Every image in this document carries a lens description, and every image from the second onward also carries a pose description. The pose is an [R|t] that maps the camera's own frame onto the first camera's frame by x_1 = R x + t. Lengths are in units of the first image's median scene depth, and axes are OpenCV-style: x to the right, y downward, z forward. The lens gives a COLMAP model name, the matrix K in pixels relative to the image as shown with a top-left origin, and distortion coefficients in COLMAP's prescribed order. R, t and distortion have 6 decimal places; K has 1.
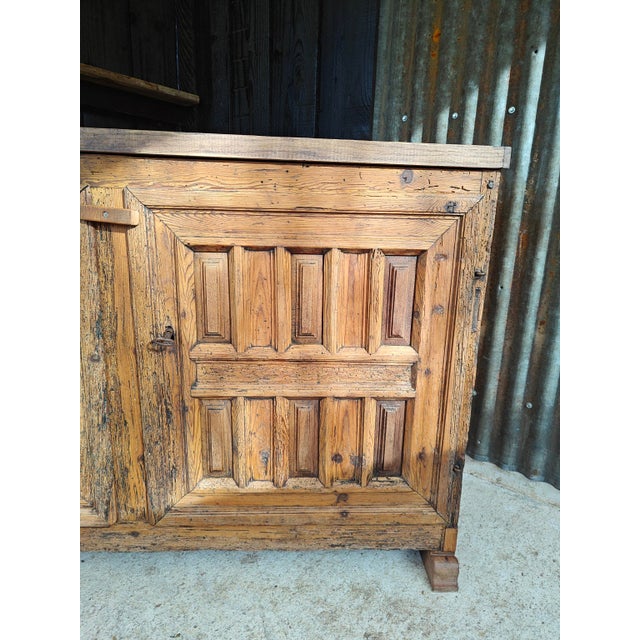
lens RADIAL K [[442.4, 0, 327.4], [0, 442.4, 322.4], [0, 0, 1]] dist [0.010124, 0.000761]
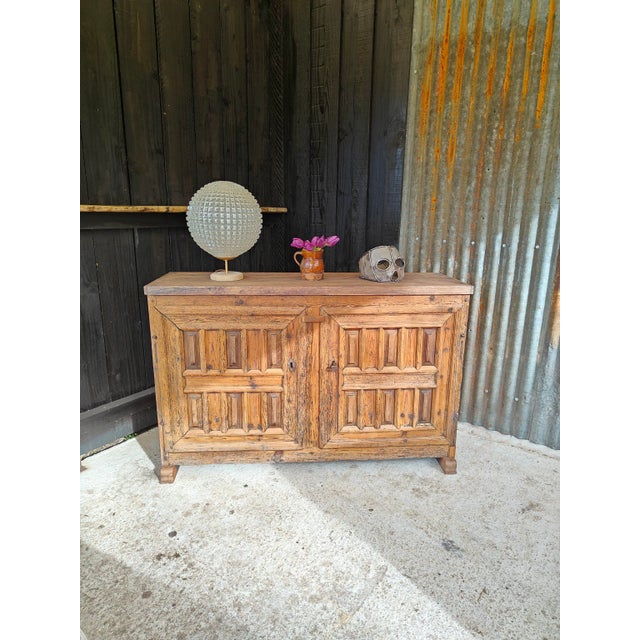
lens RADIAL K [[445.2, 0, 317.9], [0, 445.2, 321.7], [0, 0, 1]] dist [0.009842, 0.000233]
pose [[0.999229, -0.030086, 0.025208, -0.476270], [0.029936, 0.999532, 0.006315, -0.210969], [-0.025386, -0.005556, 0.999662, -1.332426]]
